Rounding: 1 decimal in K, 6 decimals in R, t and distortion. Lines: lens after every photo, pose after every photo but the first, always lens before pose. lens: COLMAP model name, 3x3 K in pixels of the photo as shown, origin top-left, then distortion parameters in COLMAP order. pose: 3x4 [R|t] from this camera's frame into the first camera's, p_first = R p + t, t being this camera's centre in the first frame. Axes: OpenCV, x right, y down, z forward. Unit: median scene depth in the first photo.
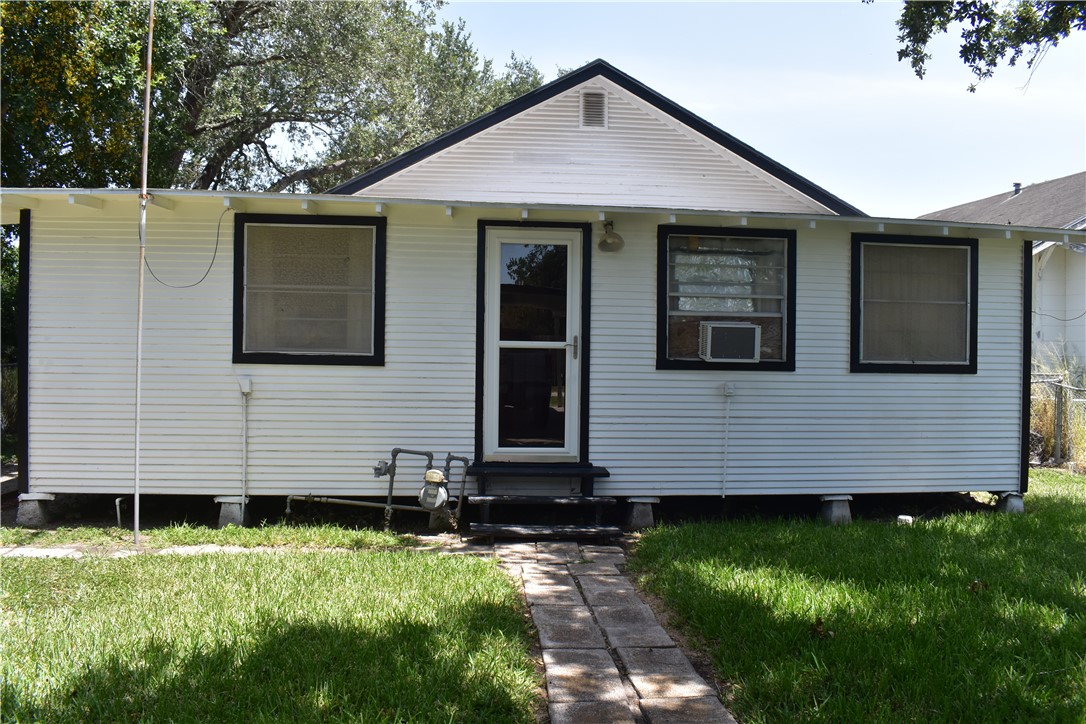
lens RADIAL K [[905.1, 0, 543.0], [0, 905.1, 362.0], [0, 0, 1]] dist [-0.077496, 0.004766]
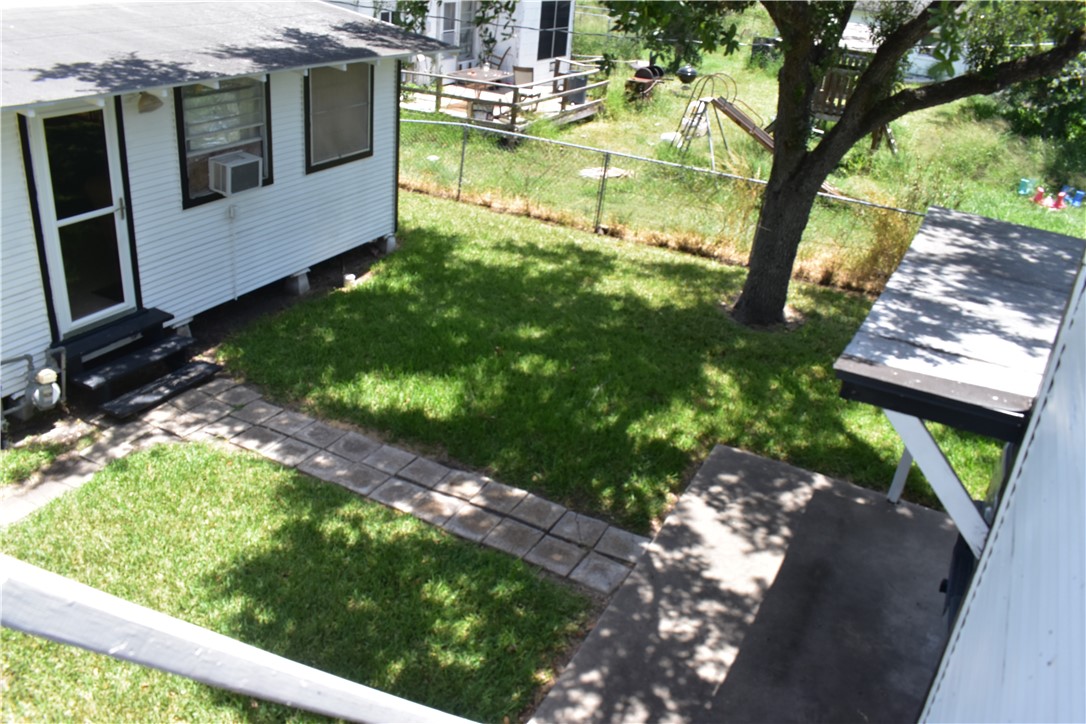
lens RADIAL K [[905.1, 0, 543.0], [0, 905.1, 362.0], [0, 0, 1]] dist [-0.077496, 0.004766]
pose [[0.536385, -0.336453, 0.774009, -0.542252], [-0.076680, 0.893881, 0.441698, -0.339931], [-0.840483, -0.296272, 0.453665, 0.095452]]
